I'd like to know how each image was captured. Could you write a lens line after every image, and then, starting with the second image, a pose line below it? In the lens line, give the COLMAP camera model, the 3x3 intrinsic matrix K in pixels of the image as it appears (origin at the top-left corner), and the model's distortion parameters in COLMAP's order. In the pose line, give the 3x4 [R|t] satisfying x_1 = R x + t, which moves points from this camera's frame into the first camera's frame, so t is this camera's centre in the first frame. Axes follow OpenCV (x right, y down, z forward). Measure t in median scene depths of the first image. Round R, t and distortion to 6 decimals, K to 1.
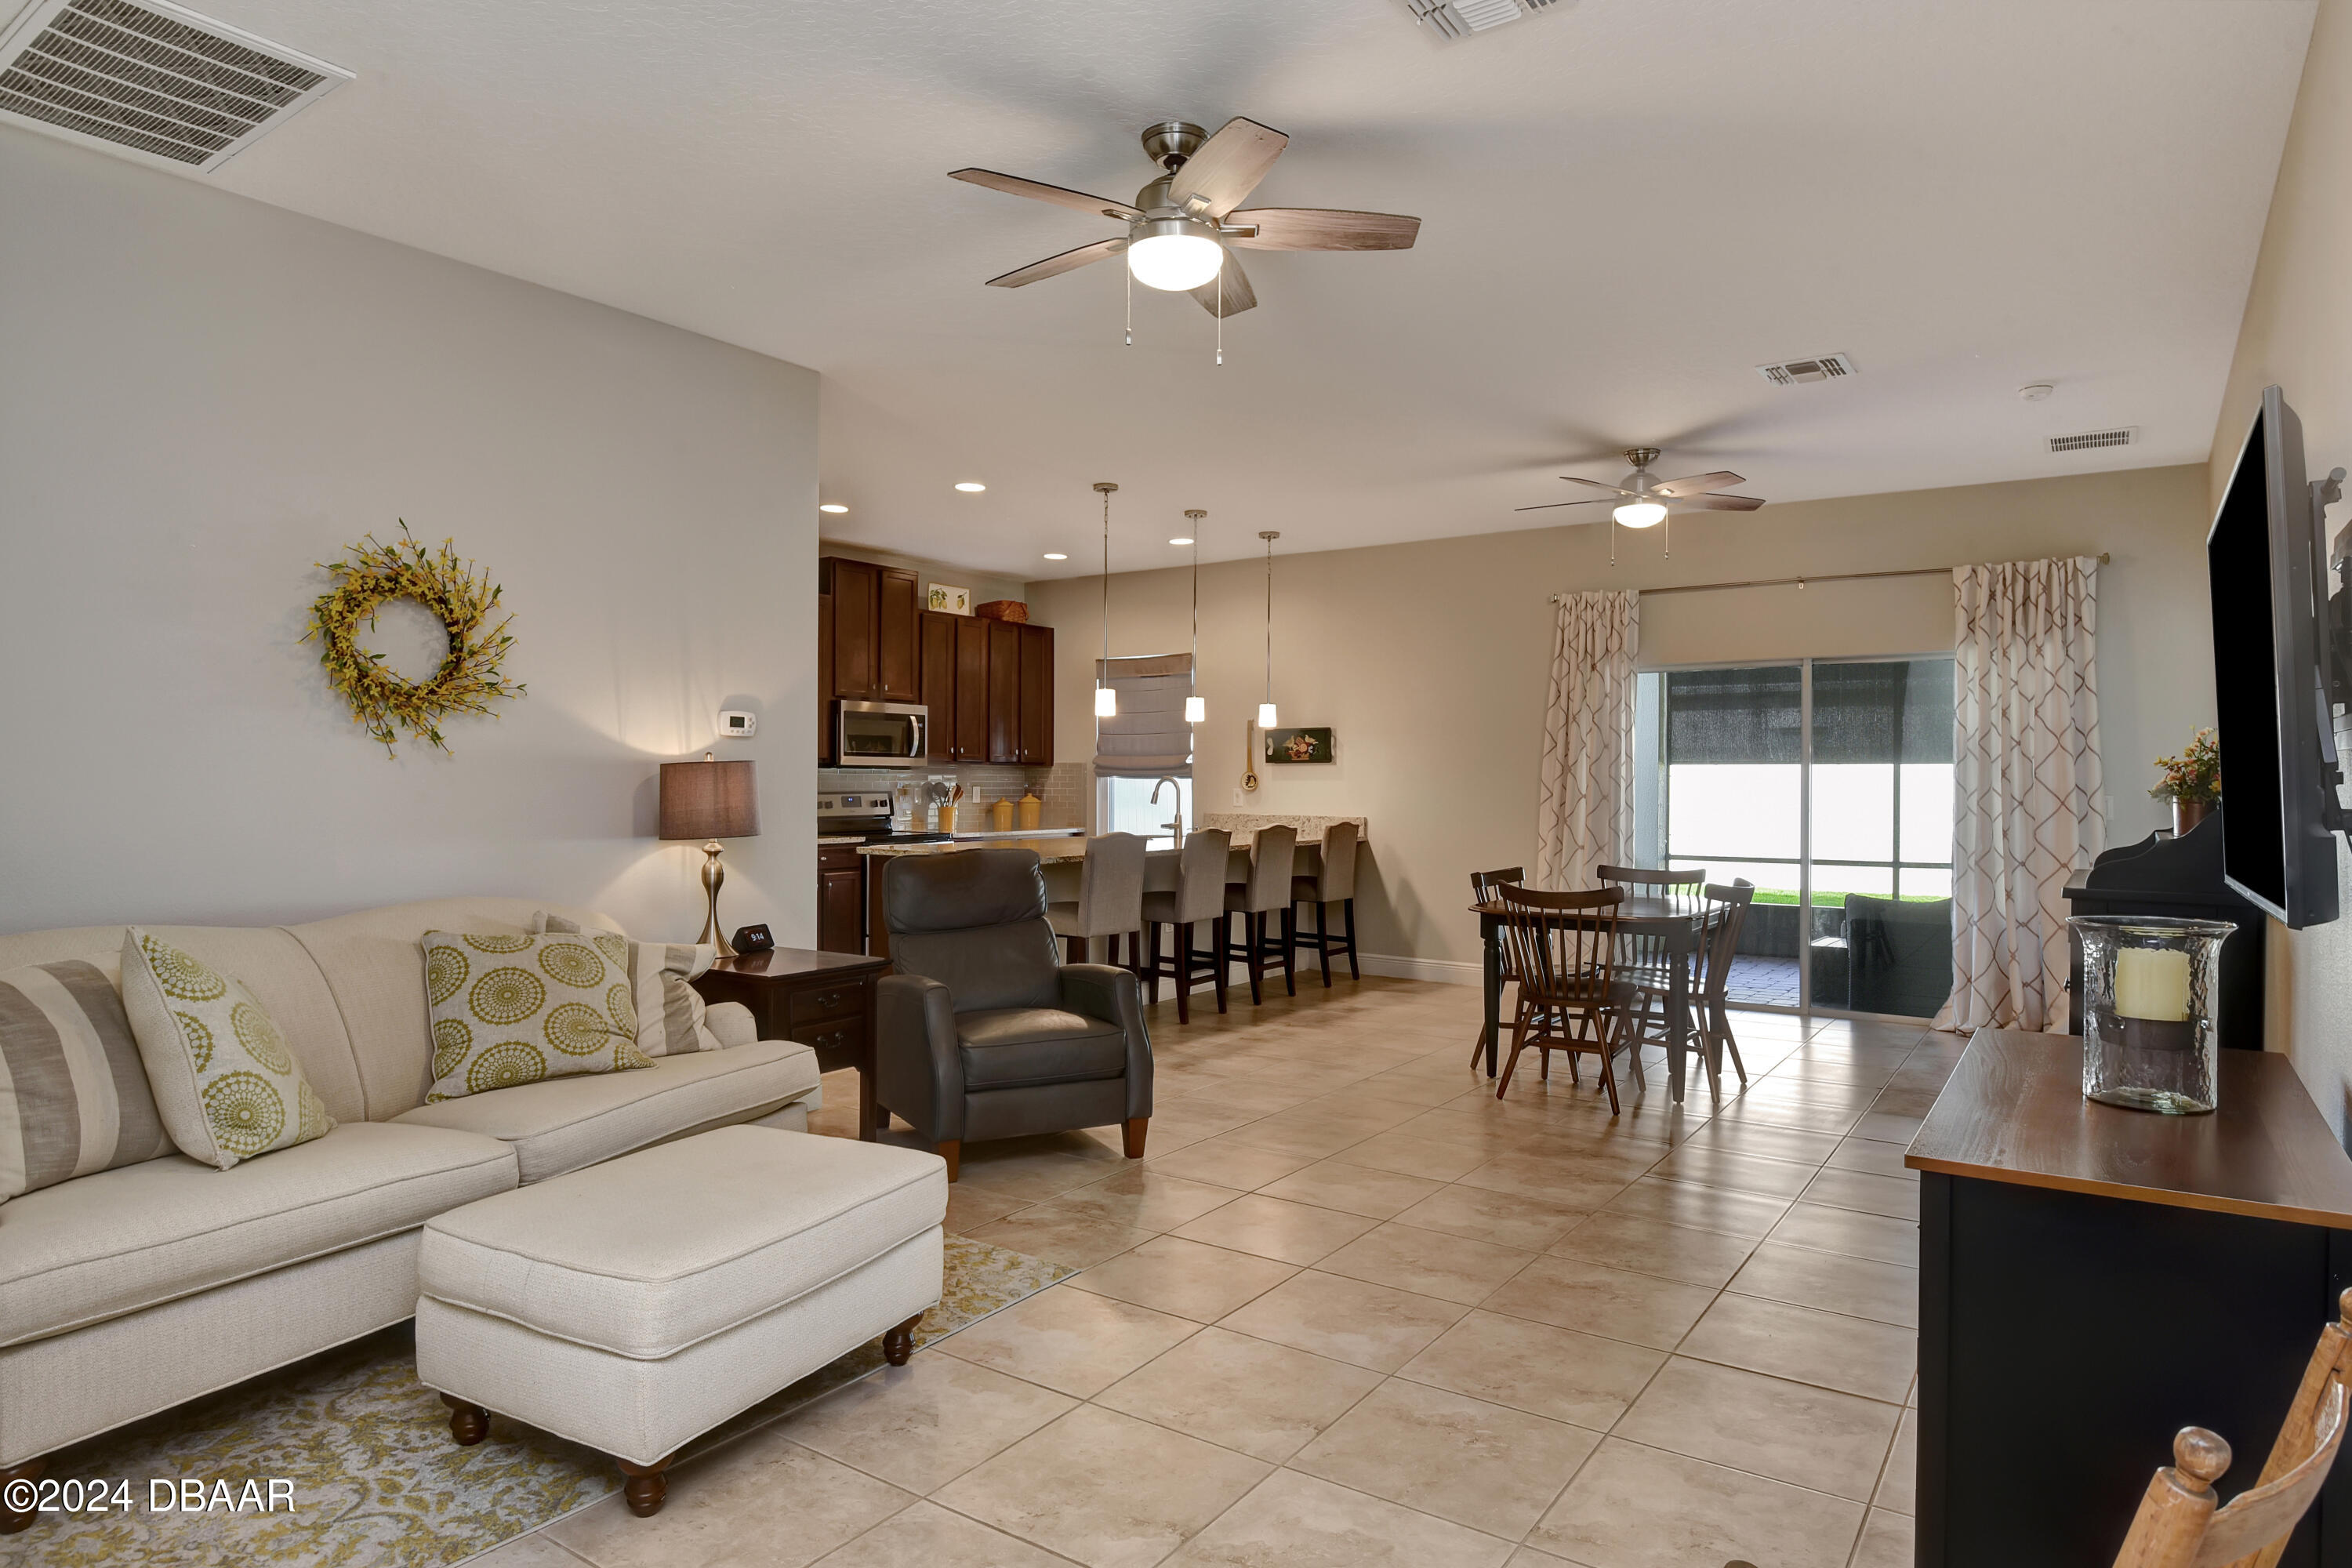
lens RADIAL K [[1363.0, 0, 1169.7], [0, 1363.0, 806.0], [0, 0, 1]] dist [-0.000613, -0.000785]
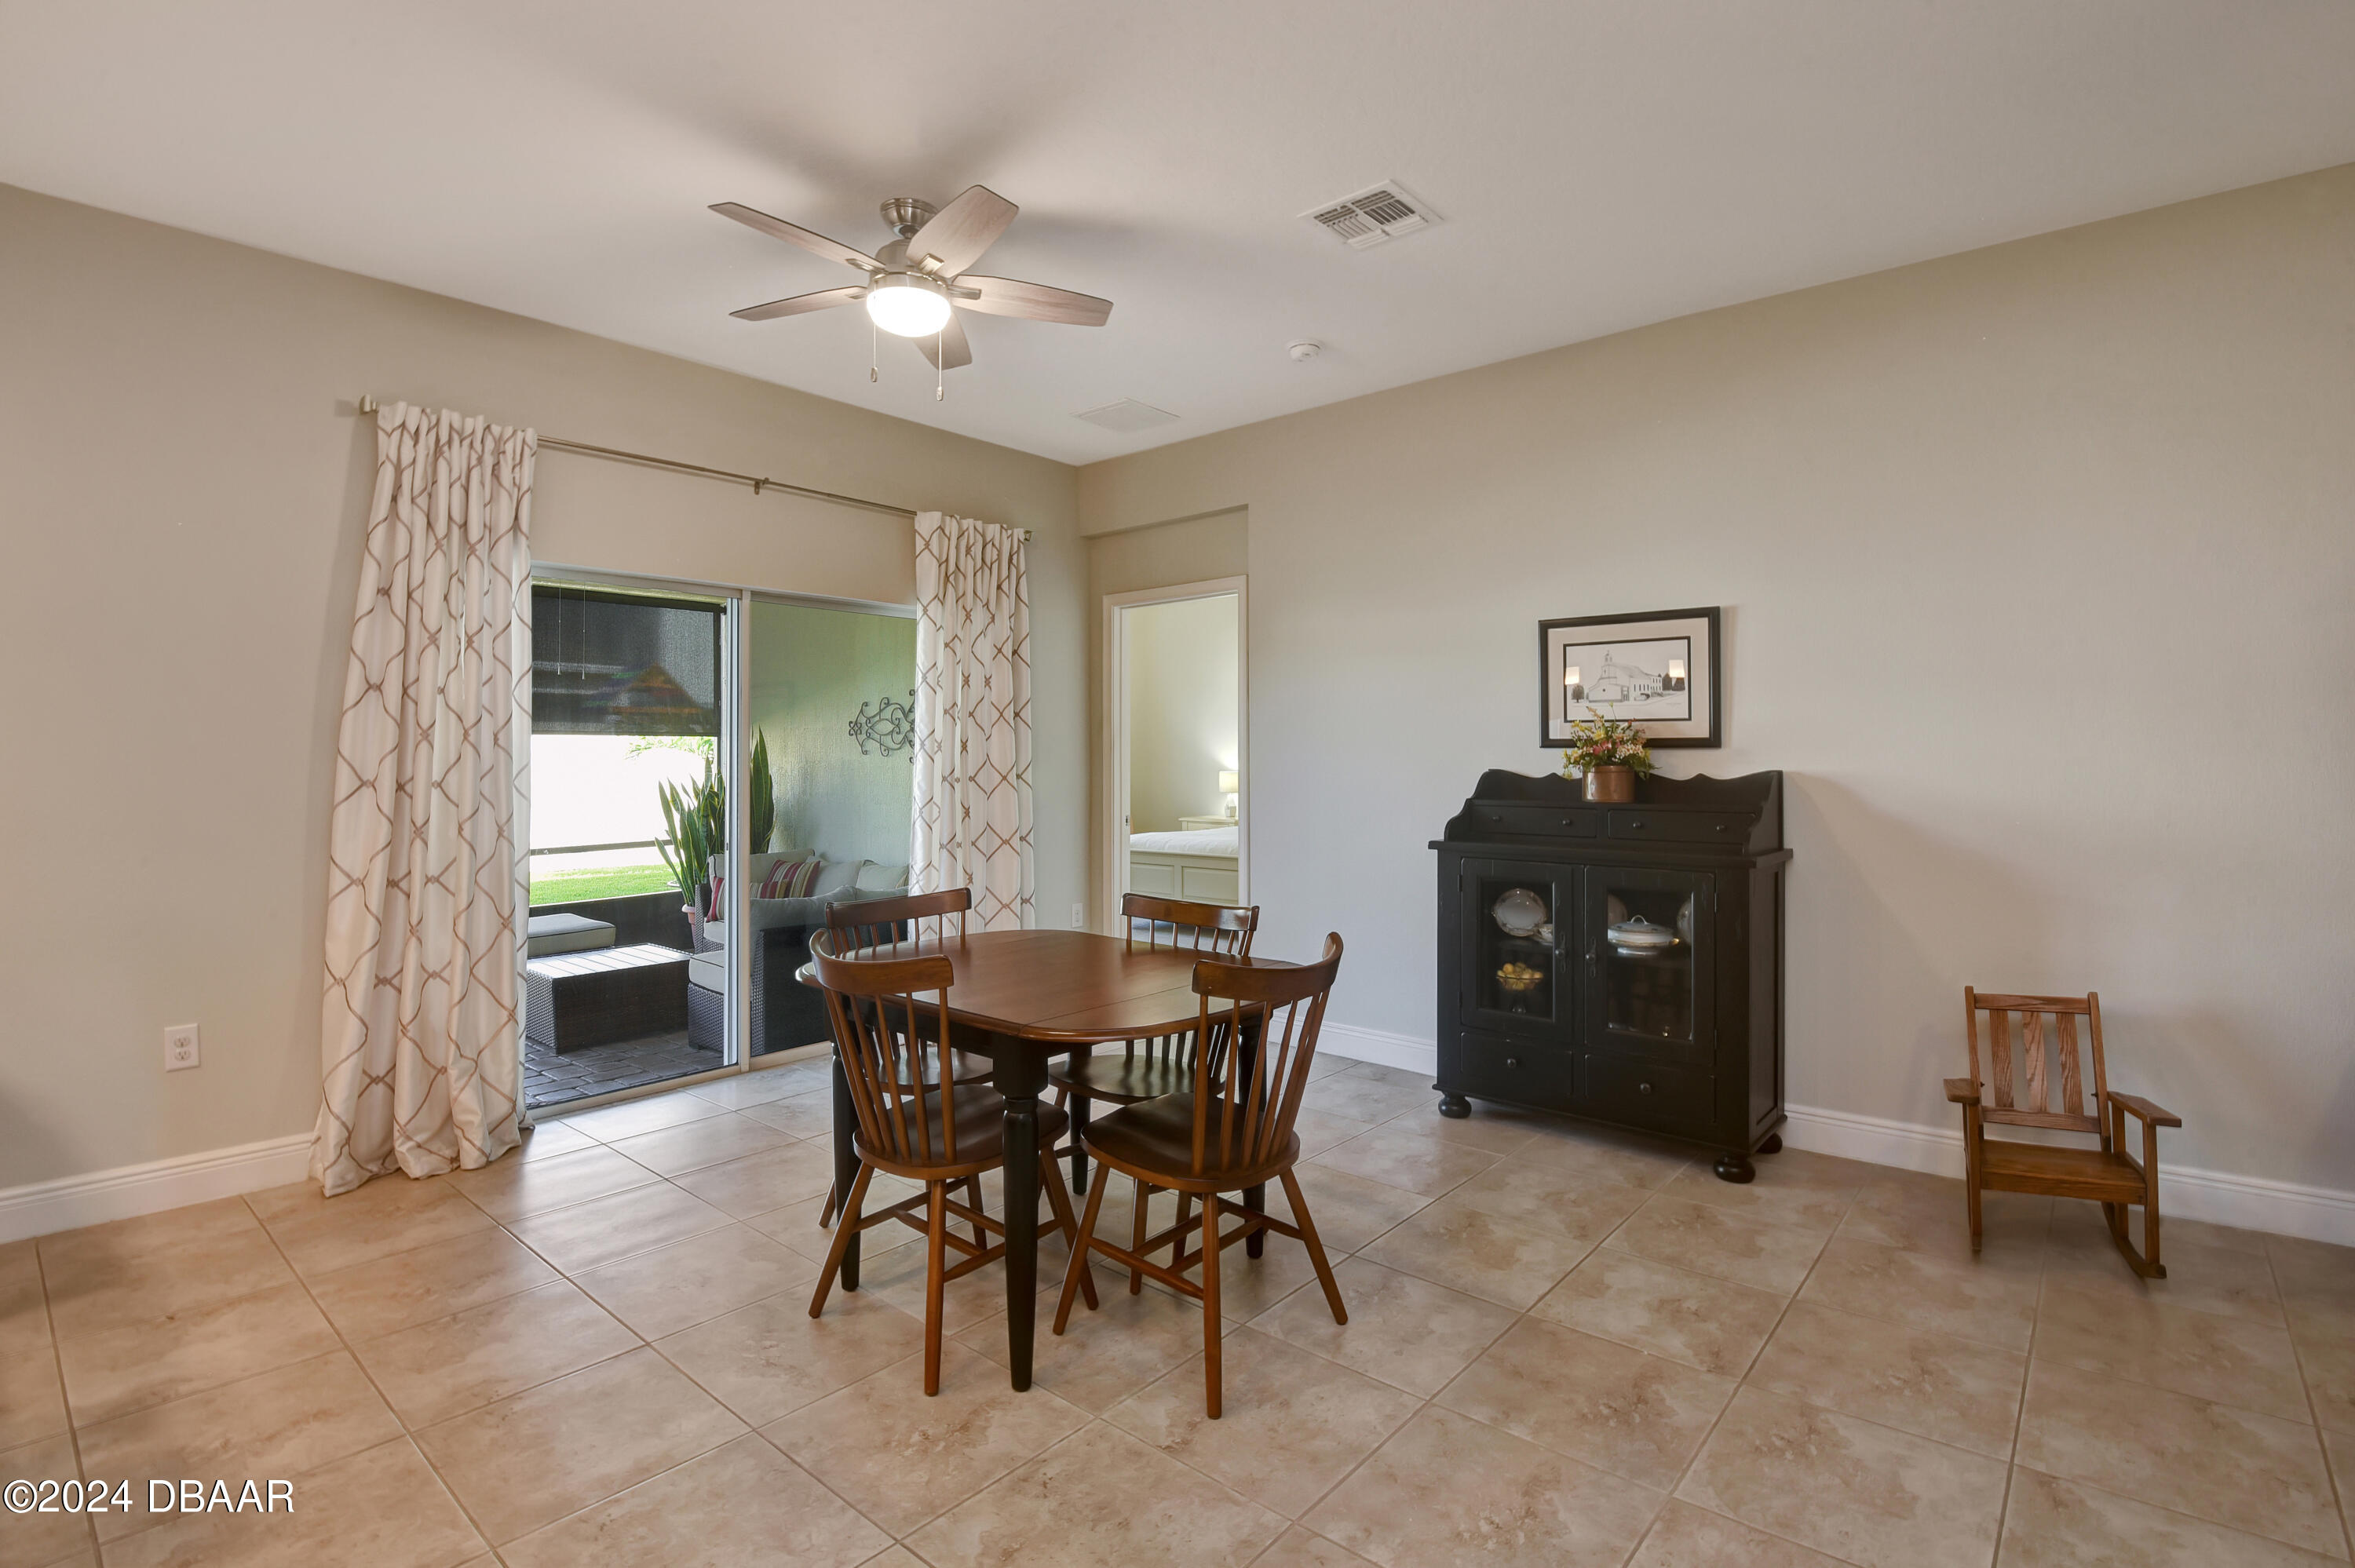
lens RADIAL K [[1110.7, 0, 1170.5], [0, 1110.7, 758.5], [0, 0, 1]] dist [-0.000860, -0.020606]
pose [[0.104957, -0.005250, 0.994463, -0.103838], [0.020073, 0.999794, 0.003159, -0.013145], [-0.994274, 0.019630, 0.105041, 0.670100]]
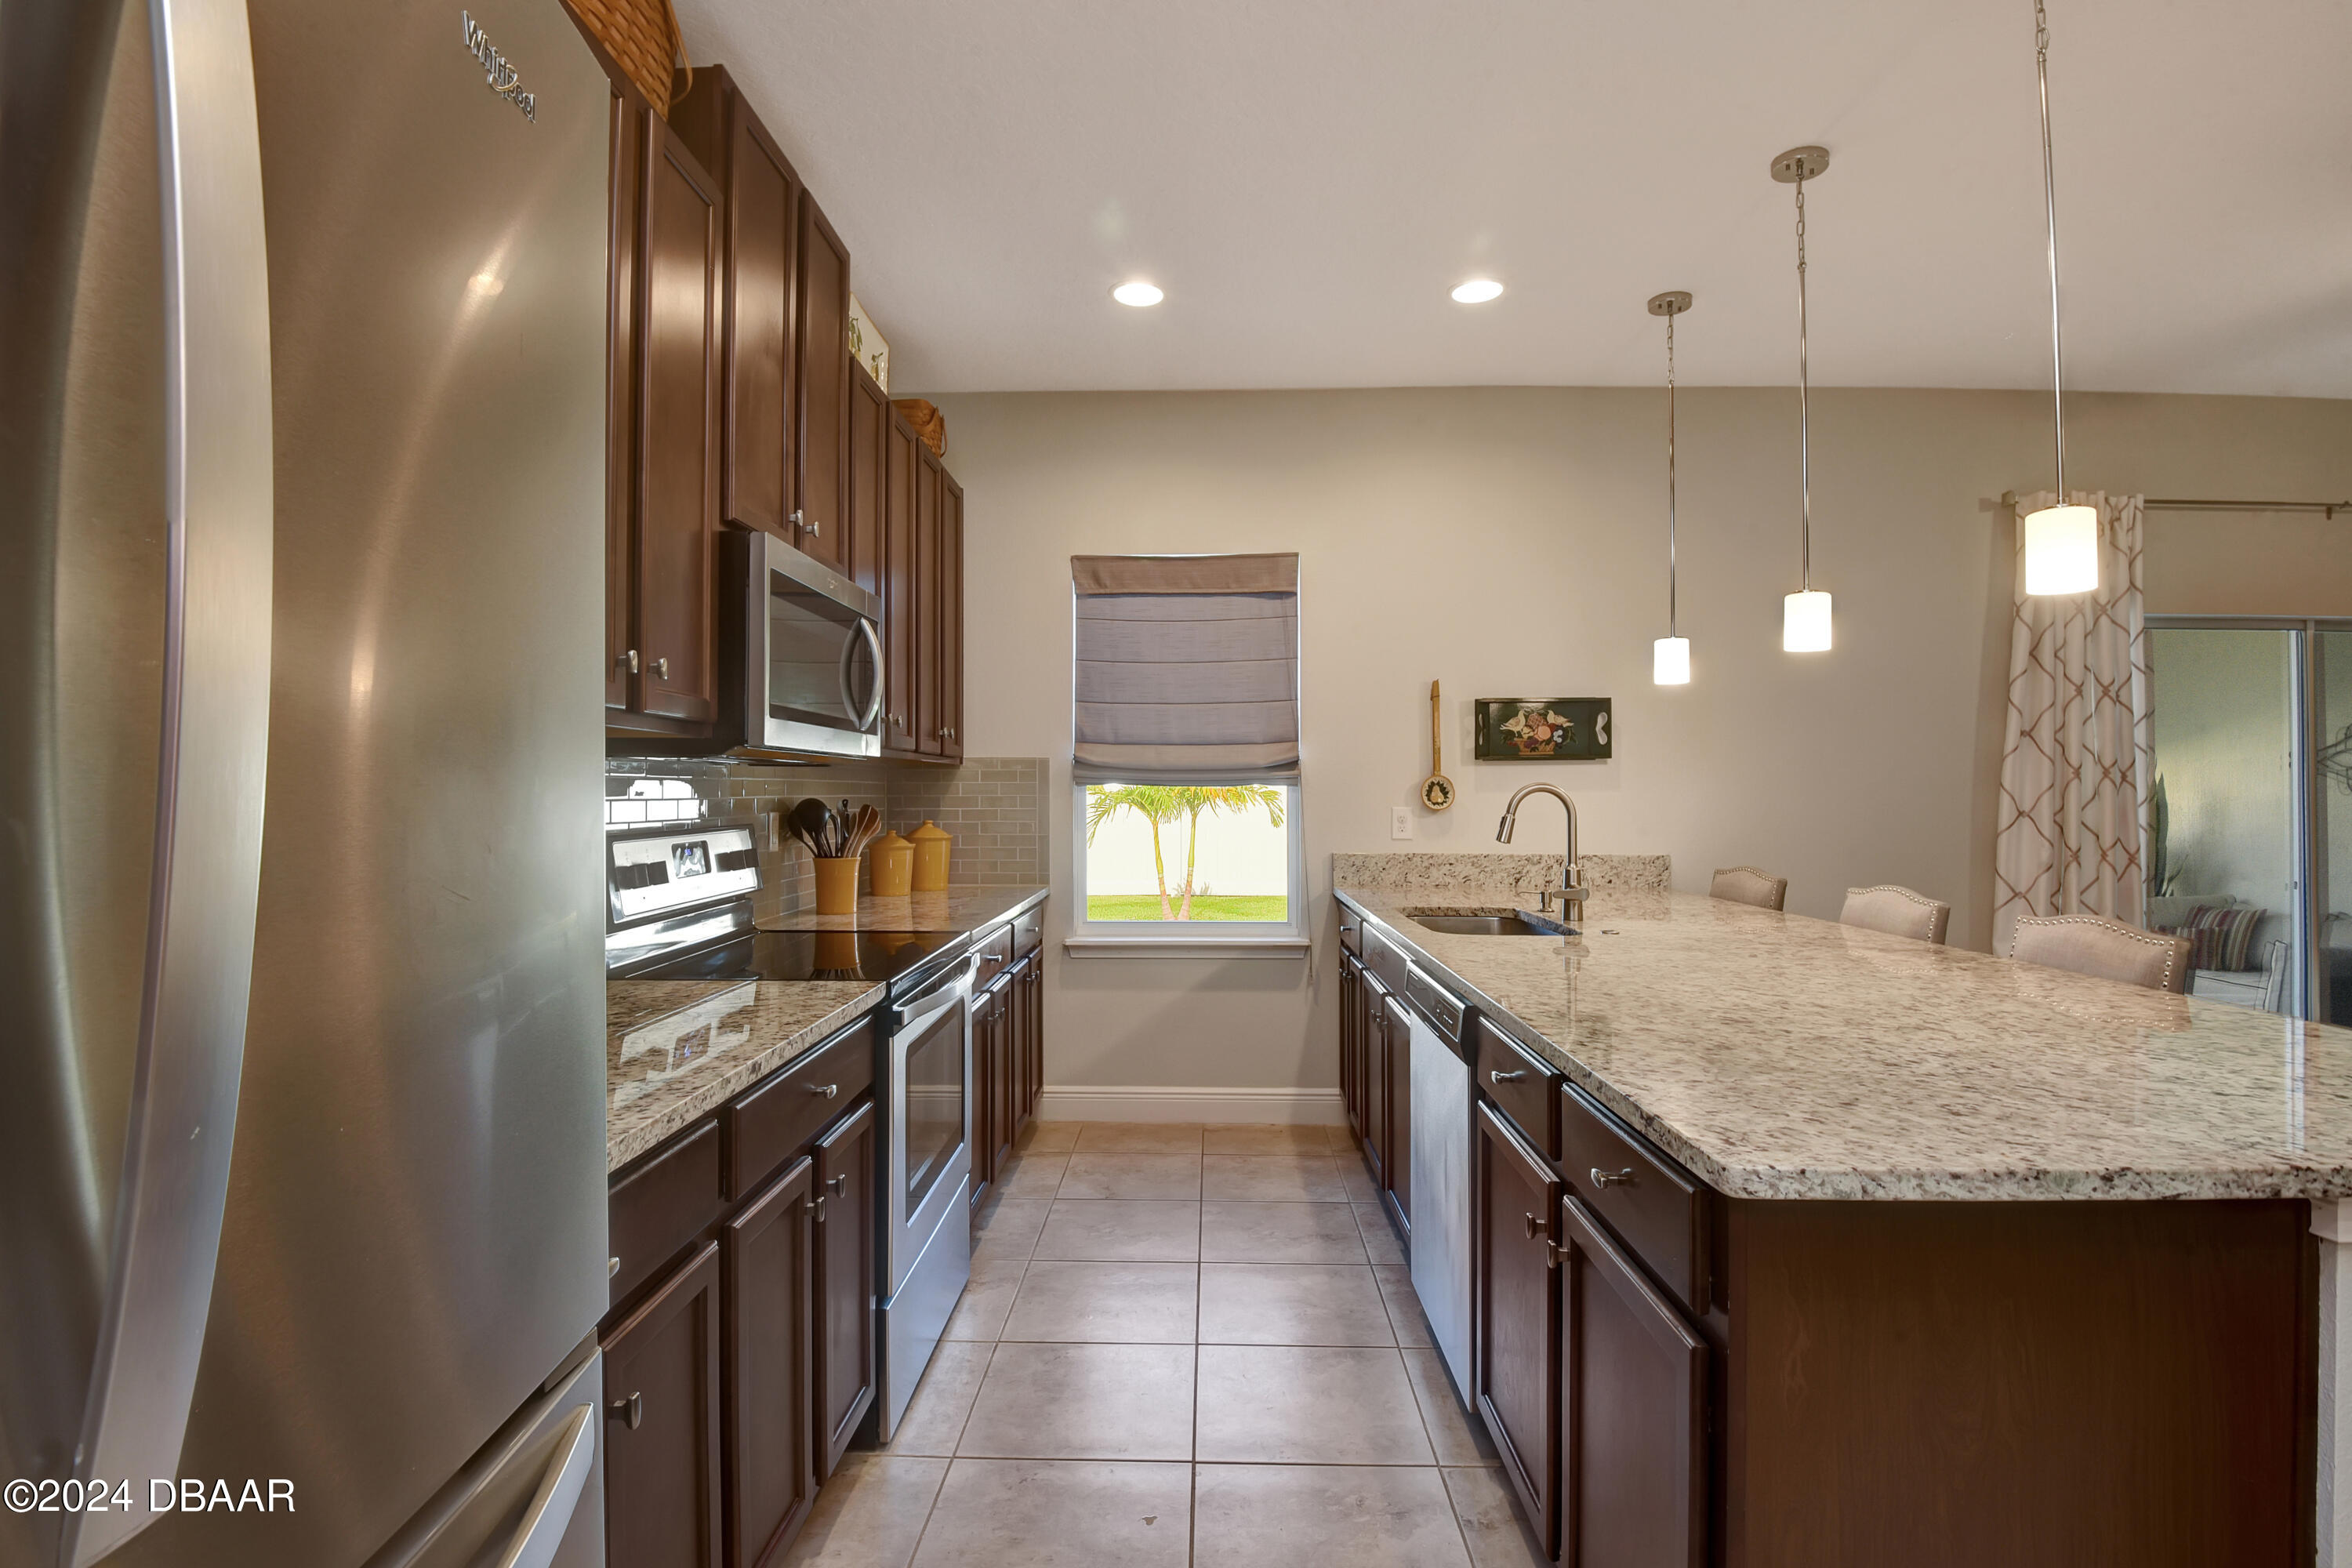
lens RADIAL K [[1138.0, 0, 1175.8], [0, 1138.0, 781.4], [0, 0, 1]] dist [0.024087, -0.043969]
pose [[0.834070, 0.001563, 0.551657, -0.328339], [0.012940, 0.999665, -0.022396, -0.016418], [-0.551507, 0.025818, 0.833770, 0.795008]]
